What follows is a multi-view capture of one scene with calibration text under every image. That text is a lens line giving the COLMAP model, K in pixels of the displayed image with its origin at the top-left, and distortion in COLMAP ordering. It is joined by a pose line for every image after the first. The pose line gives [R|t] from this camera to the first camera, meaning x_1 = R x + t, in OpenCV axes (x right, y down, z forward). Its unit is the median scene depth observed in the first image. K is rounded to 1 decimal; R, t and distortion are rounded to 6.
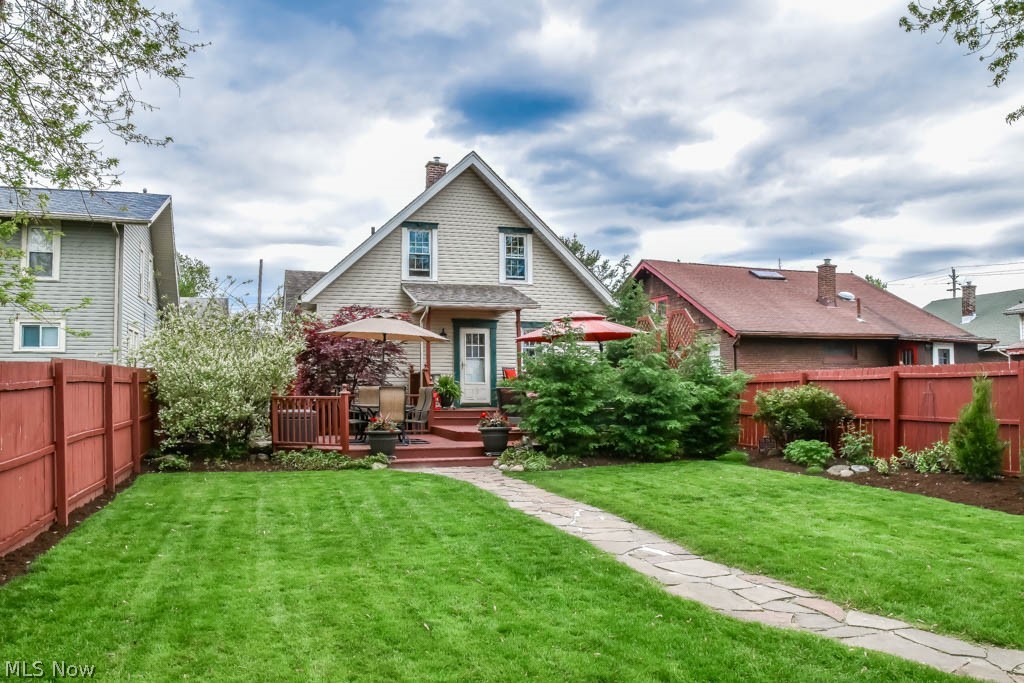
lens RADIAL K [[779.2, 0, 511.0], [0, 779.2, 348.0], [0, 0, 1]] dist [-0.060642, 0.004063]
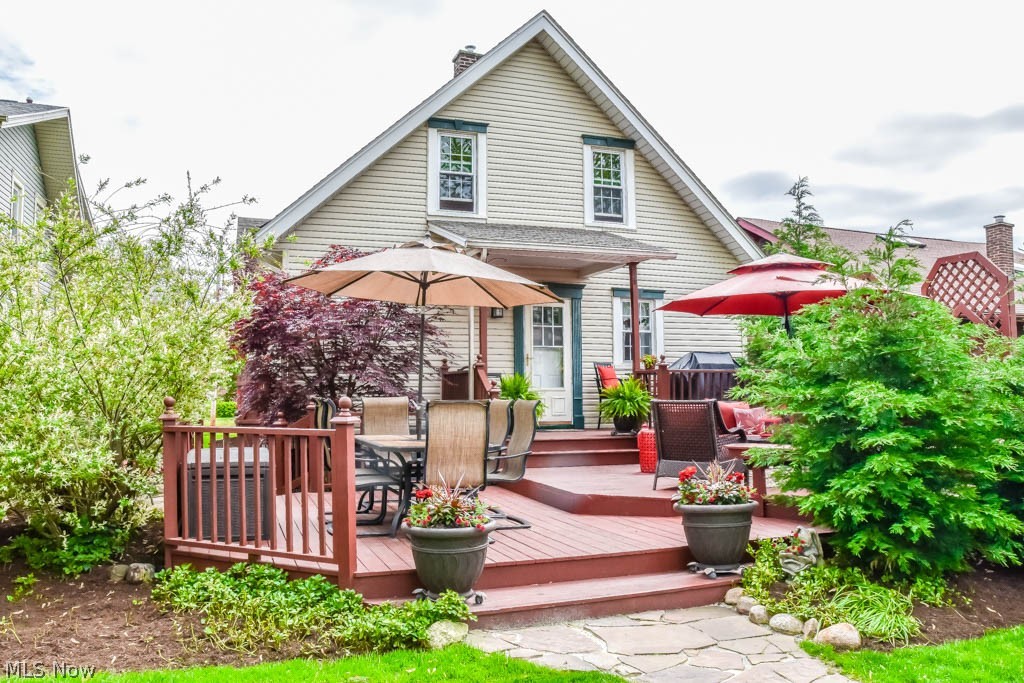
lens RADIAL K [[779.2, 0, 511.8], [0, 779.2, 338.5], [0, 0, 1]] dist [-0.060642, 0.004063]
pose [[0.999457, 0.002377, 0.032862, -0.094762], [-0.001887, 0.999887, -0.014937, 0.015352], [-0.032894, 0.014867, 0.999348, 0.403317]]
